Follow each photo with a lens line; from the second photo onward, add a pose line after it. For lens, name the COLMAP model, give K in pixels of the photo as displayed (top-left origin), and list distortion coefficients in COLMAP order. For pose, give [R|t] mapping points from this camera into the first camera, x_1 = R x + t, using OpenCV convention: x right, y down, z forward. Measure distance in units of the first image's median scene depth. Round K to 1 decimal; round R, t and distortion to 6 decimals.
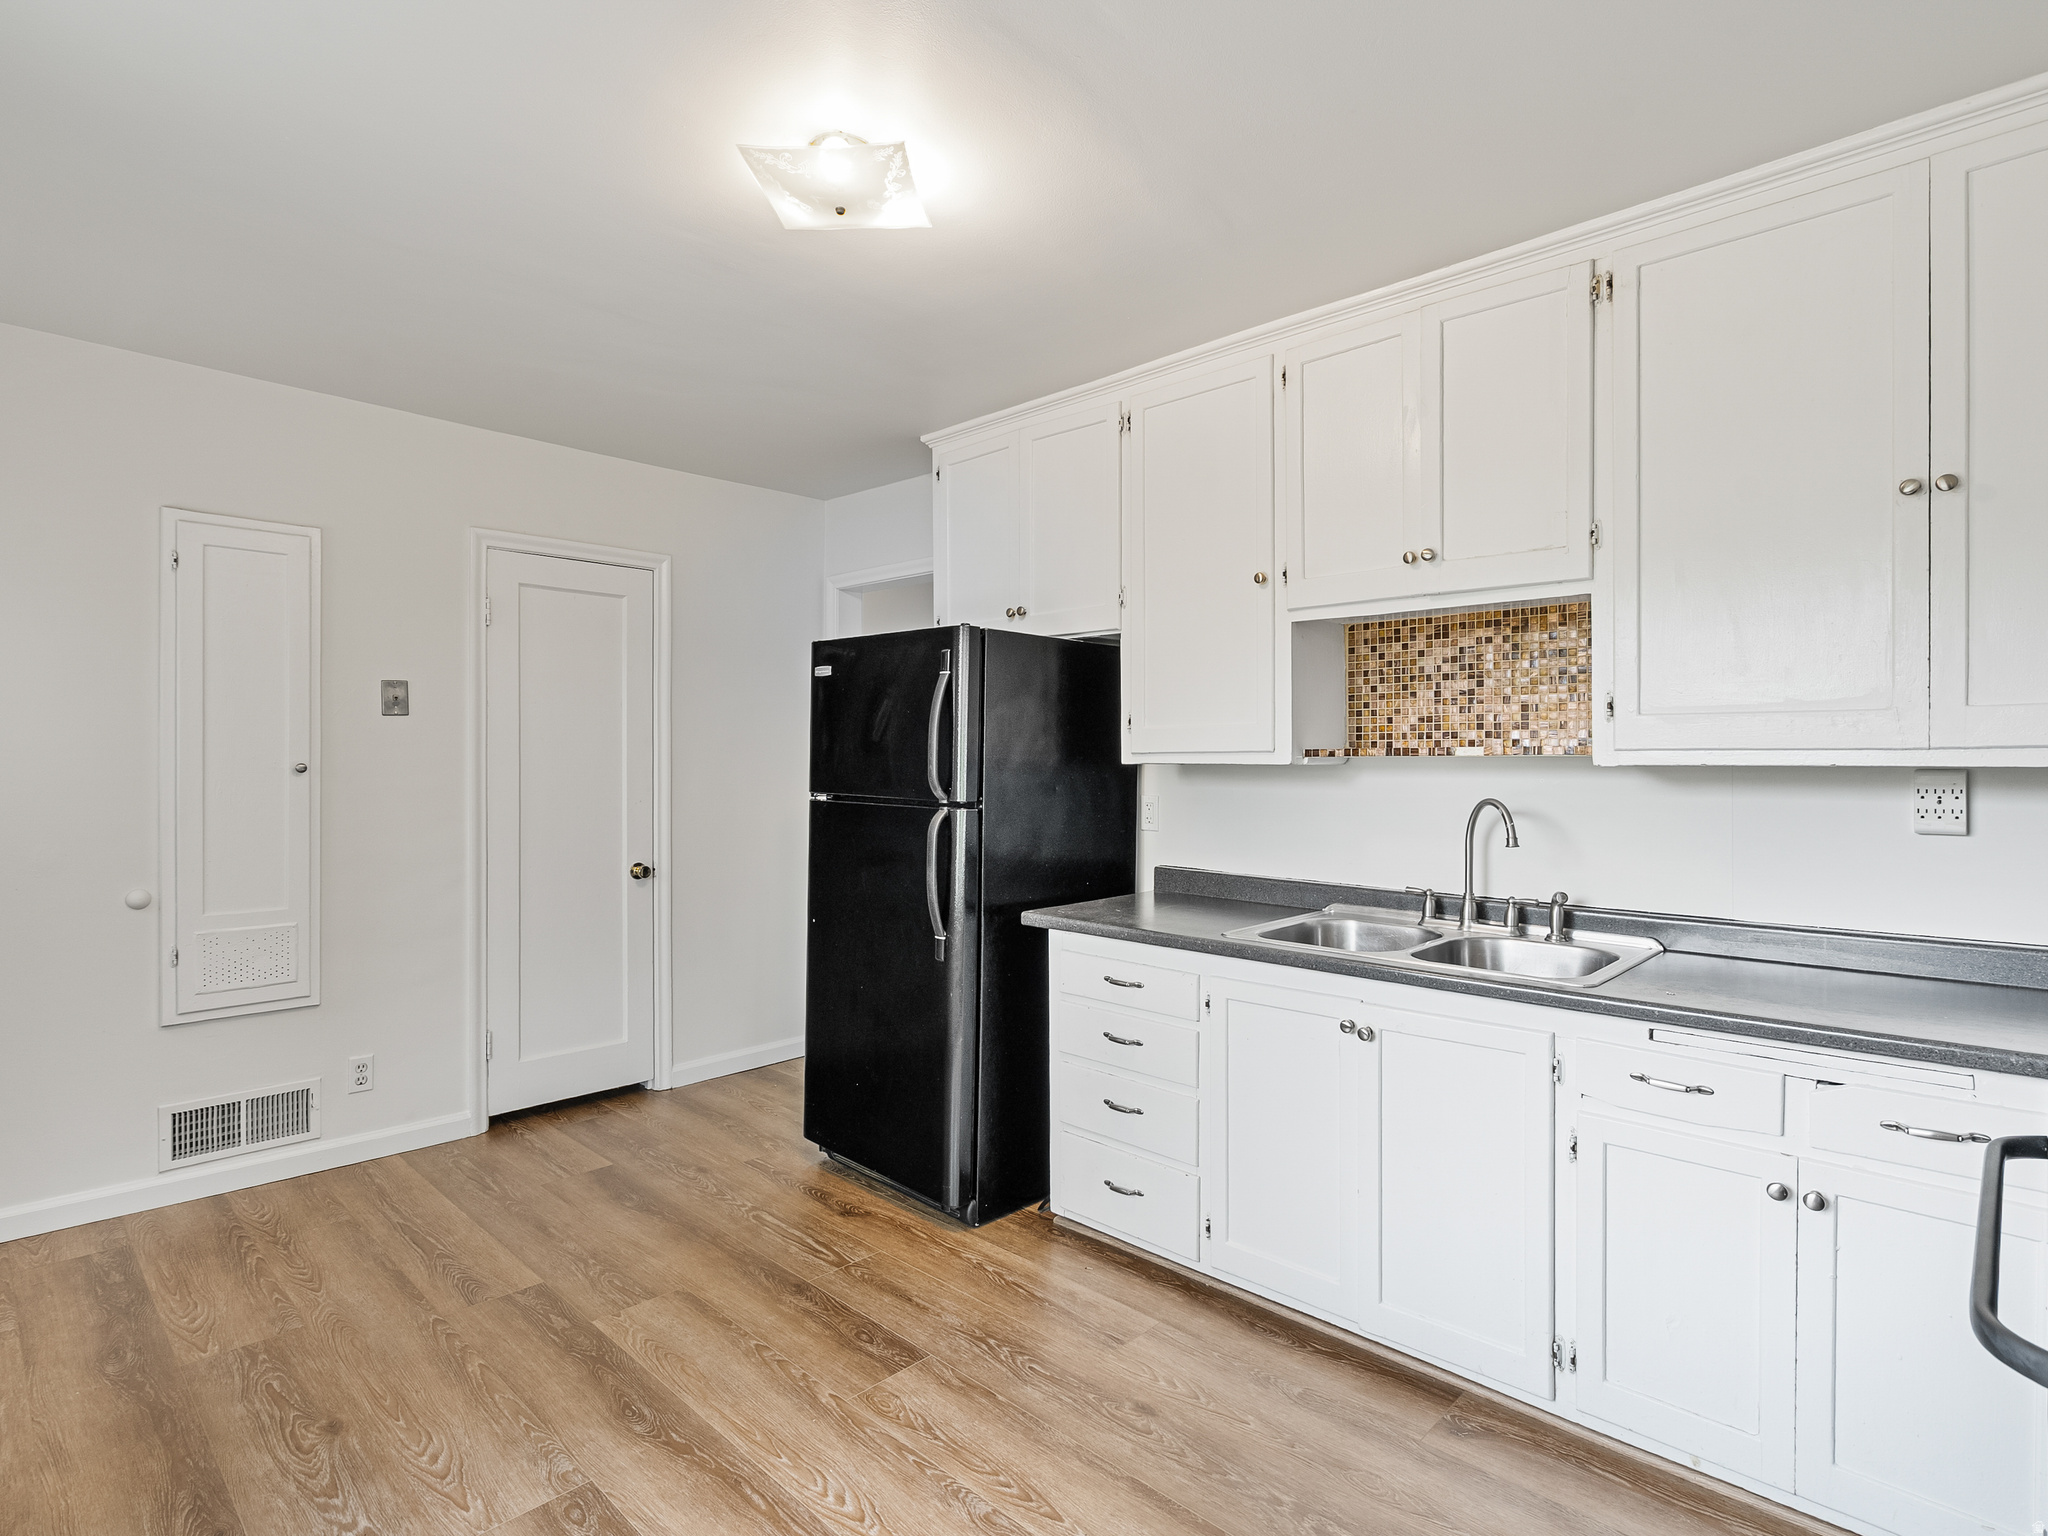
lens RADIAL K [[1047.6, 0, 1024.0], [0, 1047.6, 768.0], [0, 0, 1]] dist [-0.002922, -0.000041]
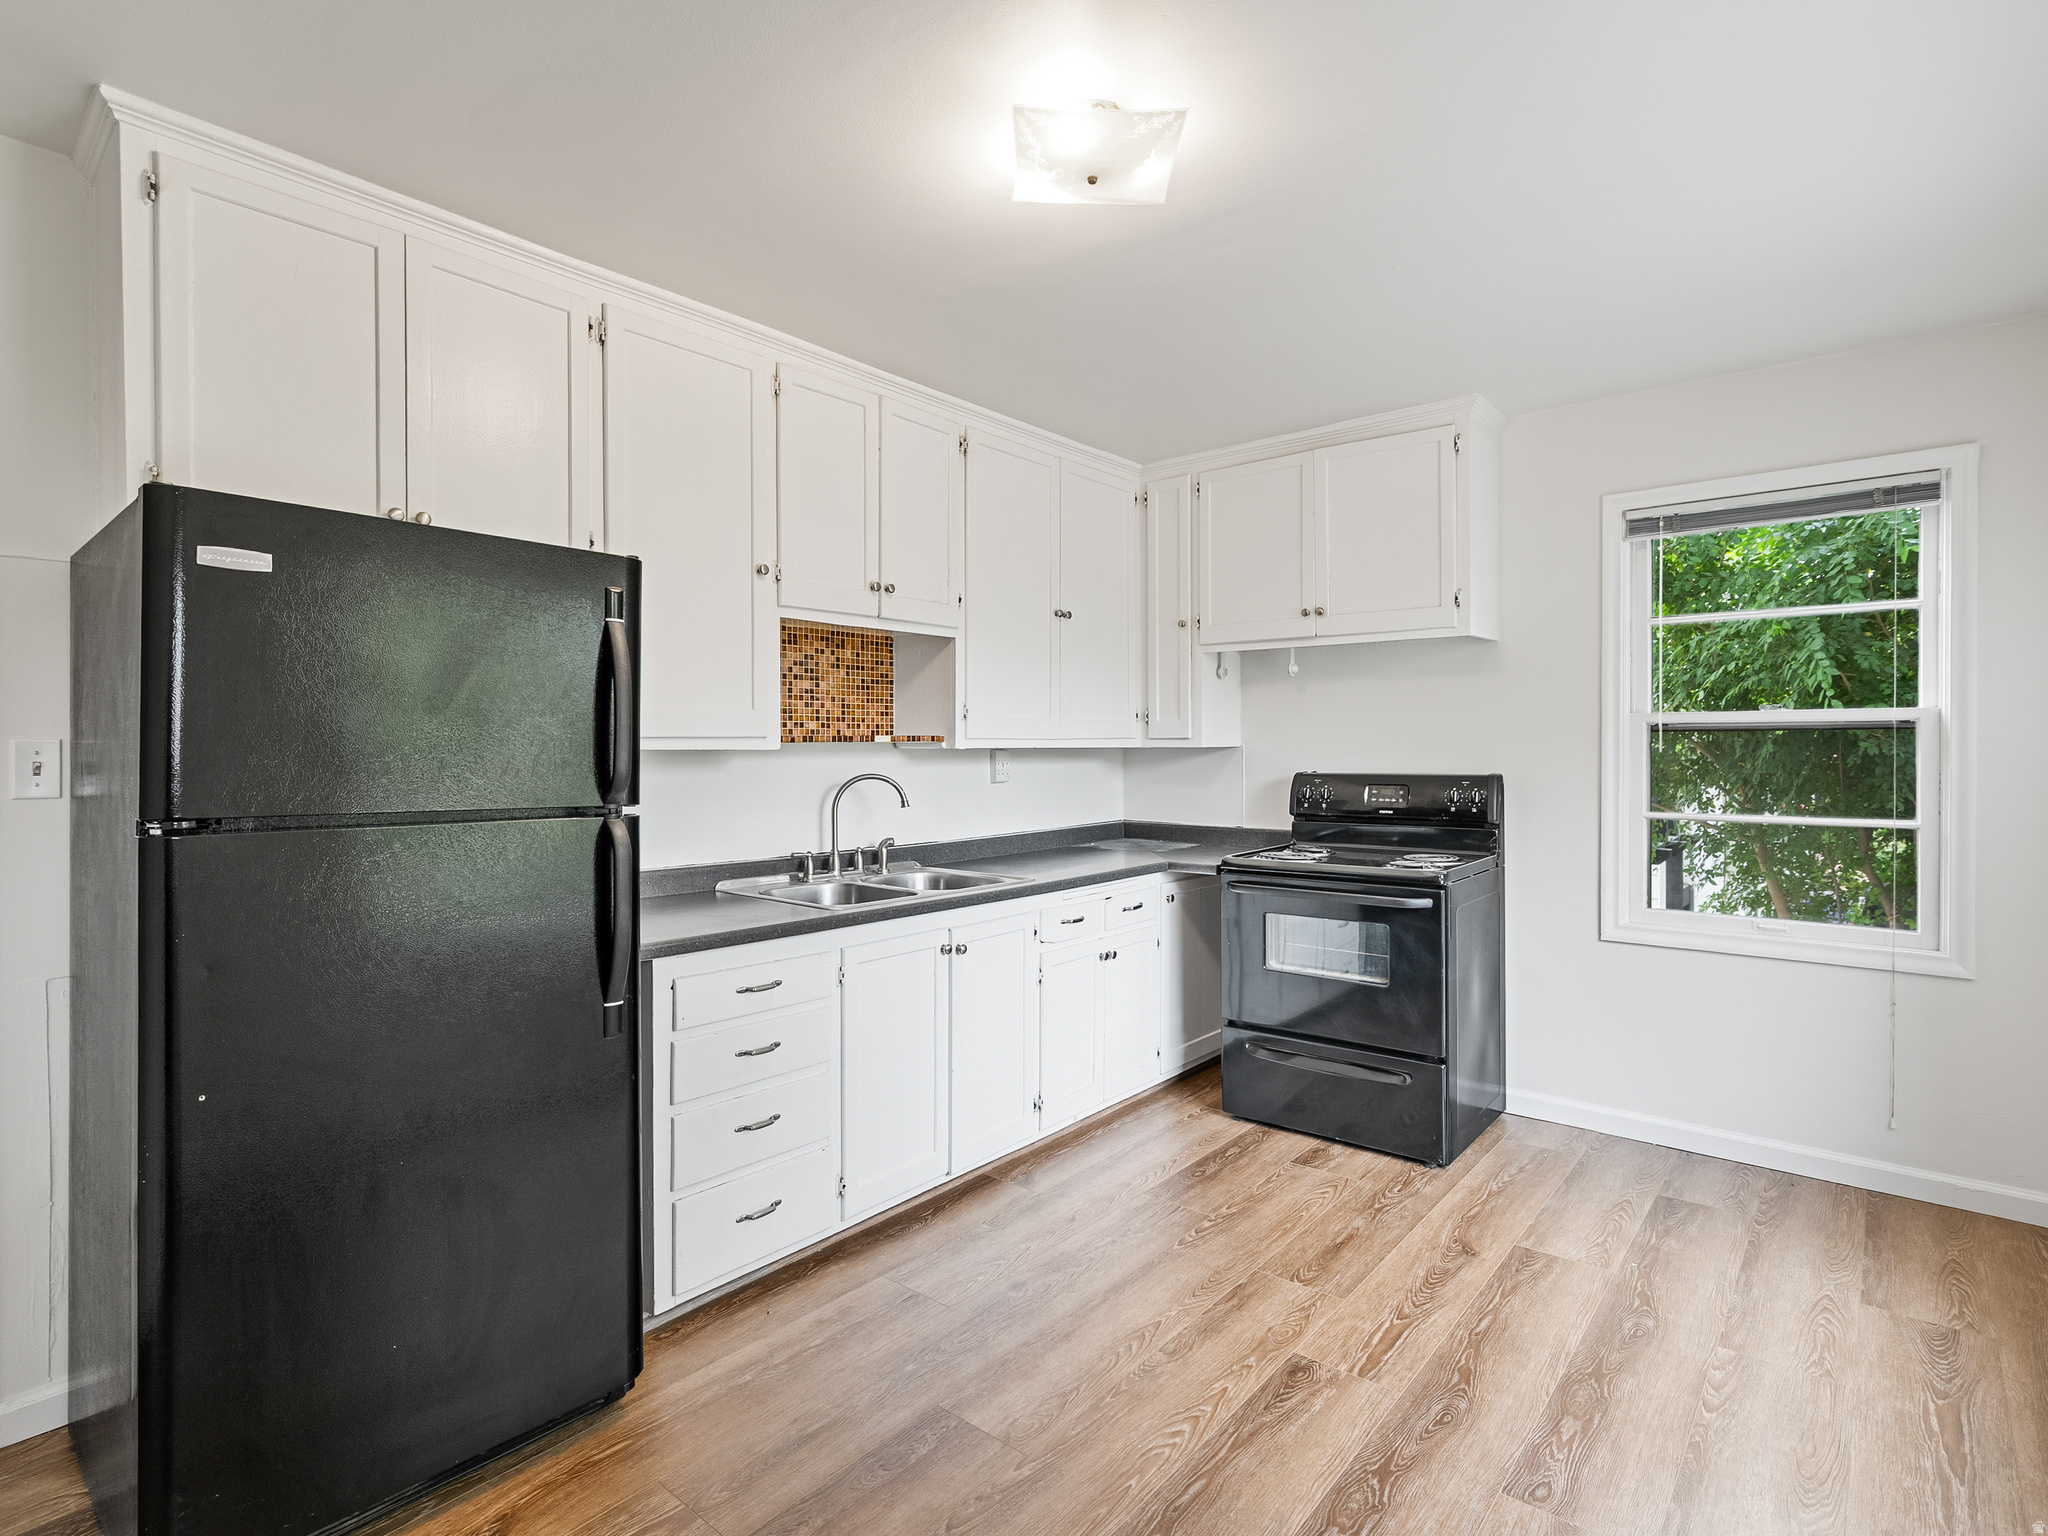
lens RADIAL K [[1036.6, 0, 1023.9], [0, 1036.6, 752.7], [0, 0, 1]] dist [0.000073, 0.000536]
pose [[-0.060951, -0.008888, 0.998101, -0.873245], [0.008539, 0.999919, 0.009426, -0.008726], [-0.998104, 0.009097, -0.060870, 0.867255]]
